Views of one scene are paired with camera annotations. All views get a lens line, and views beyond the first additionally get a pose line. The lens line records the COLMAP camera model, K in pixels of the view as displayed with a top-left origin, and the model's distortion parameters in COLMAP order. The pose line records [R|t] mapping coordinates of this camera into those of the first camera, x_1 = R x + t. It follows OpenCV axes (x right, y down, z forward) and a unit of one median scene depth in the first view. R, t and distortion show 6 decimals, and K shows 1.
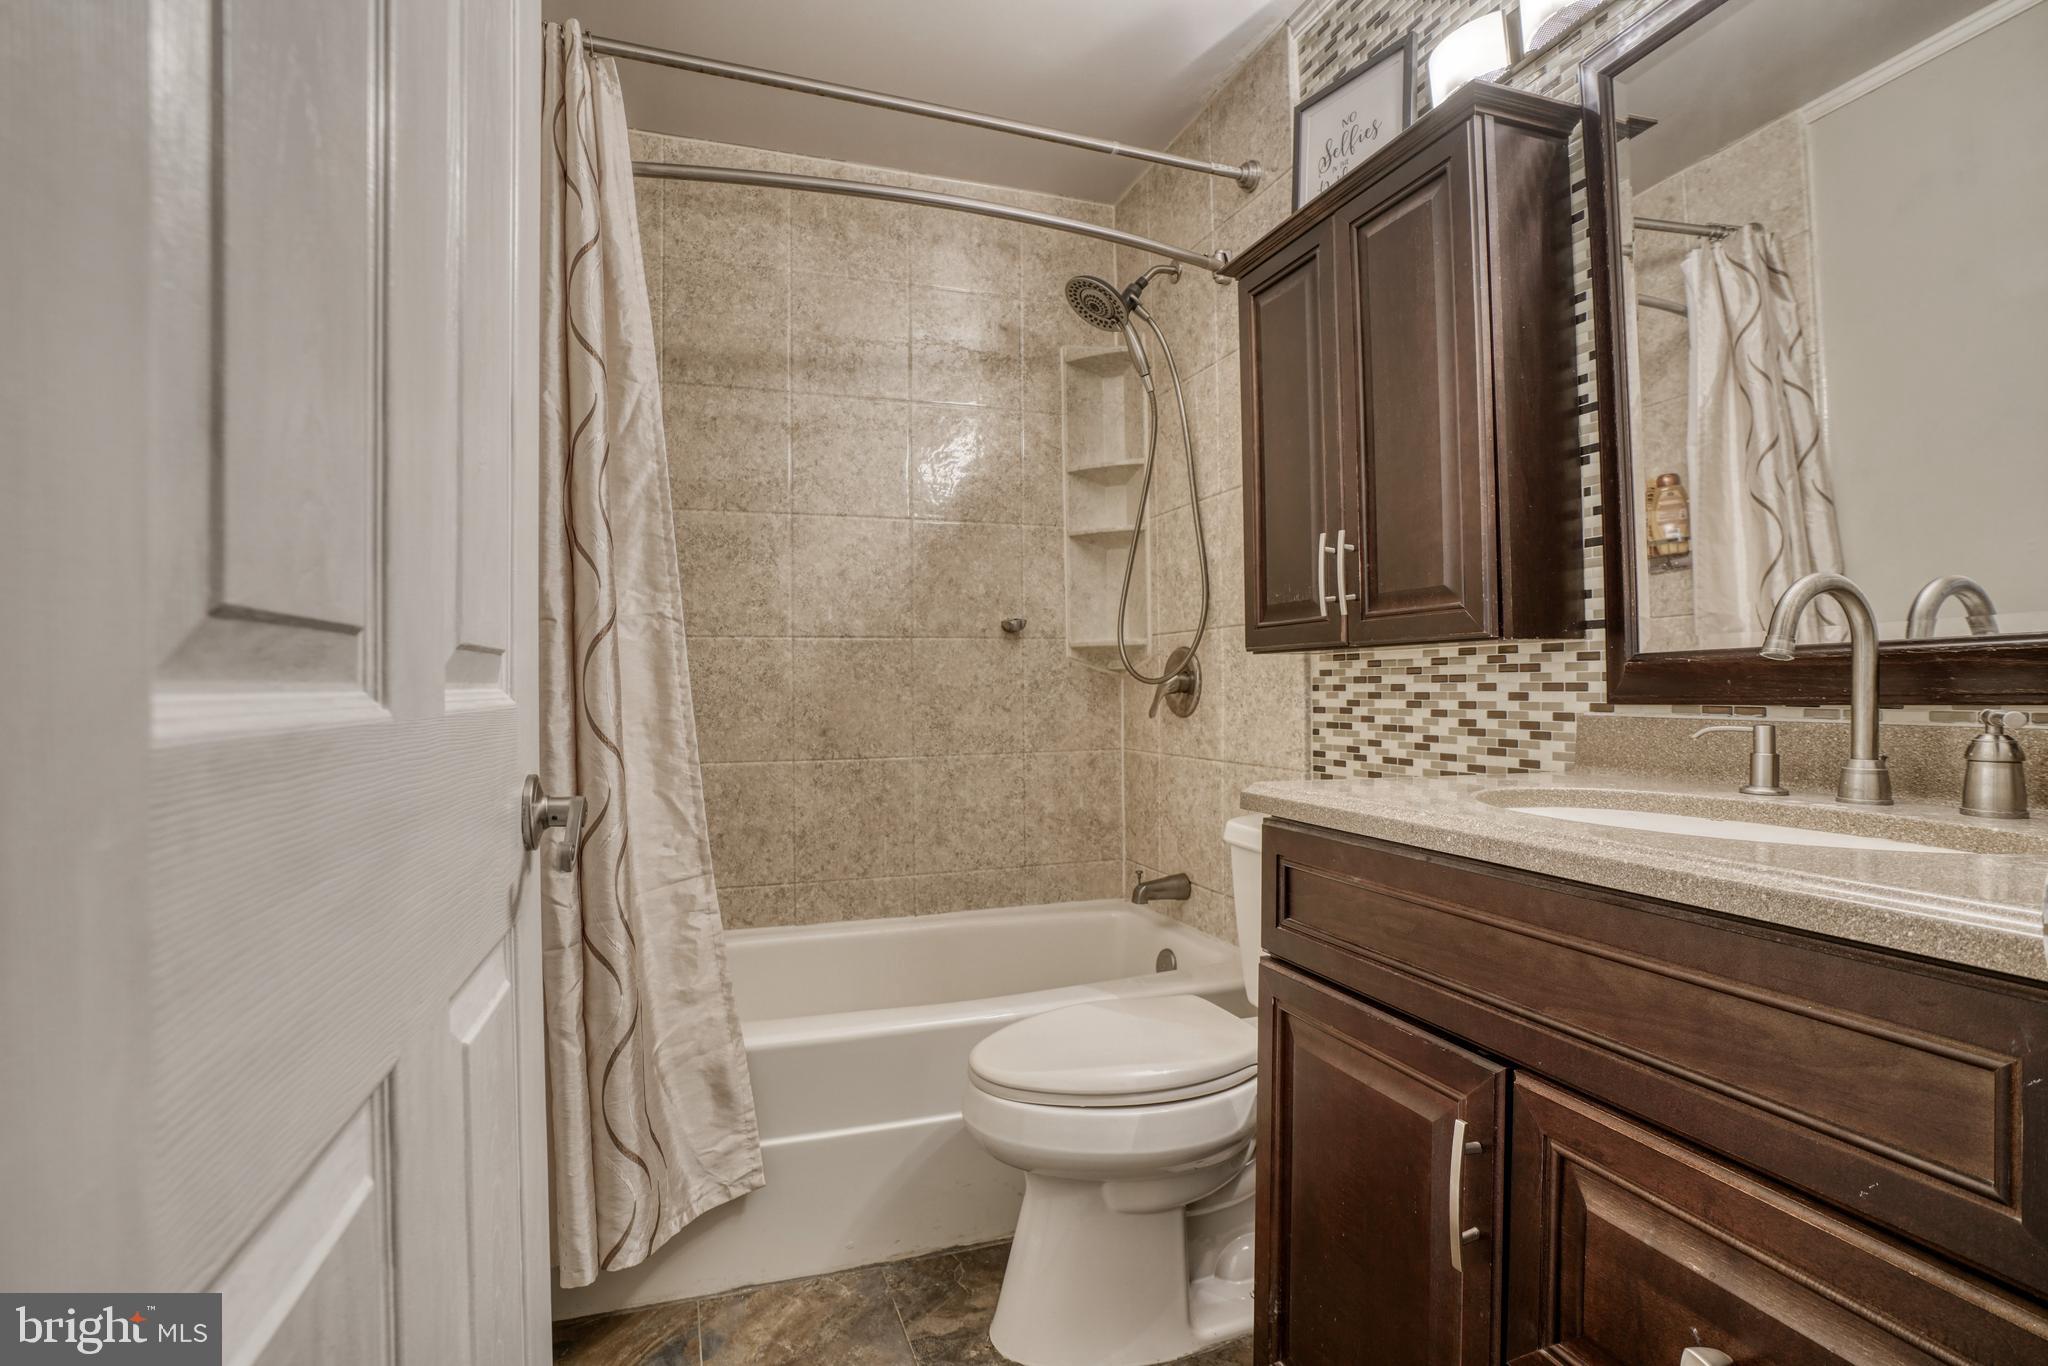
lens RADIAL K [[989.8, 0, 1020.3], [0, 989.8, 665.7], [0, 0, 1]] dist [-0.049732, 0.013057]
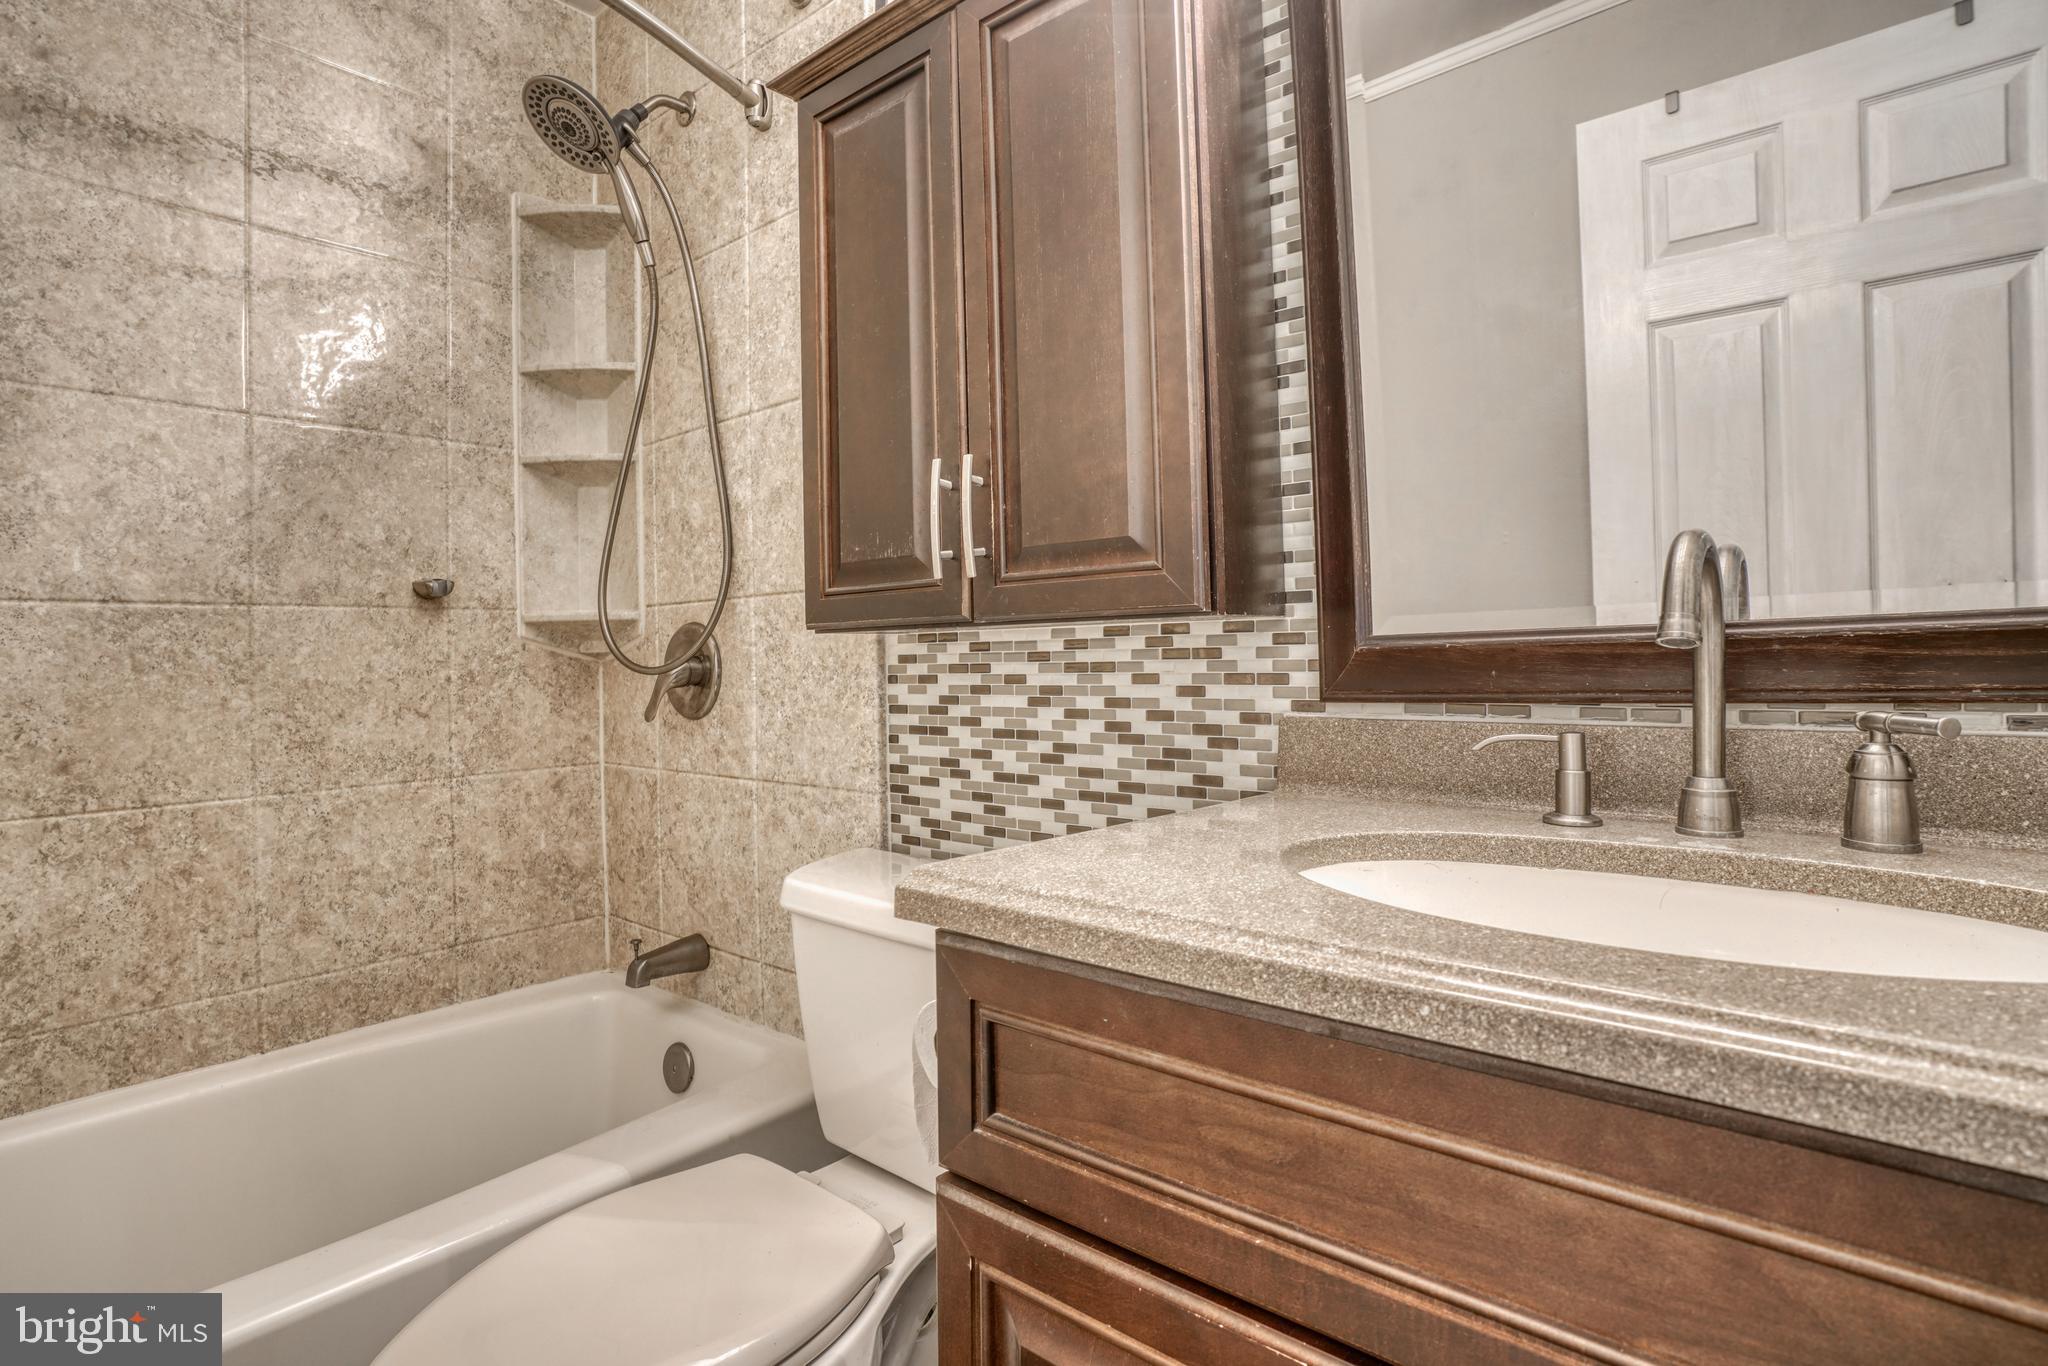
lens RADIAL K [[989.8, 0, 986.4], [0, 989.8, 651.1], [0, 0, 1]] dist [-0.049732, 0.013057]
pose [[0.874884, -0.004862, 0.484308, 0.001655], [0.000956, 0.999965, 0.008311, -0.005510], [-0.484331, -0.006808, 0.874858, 0.356315]]
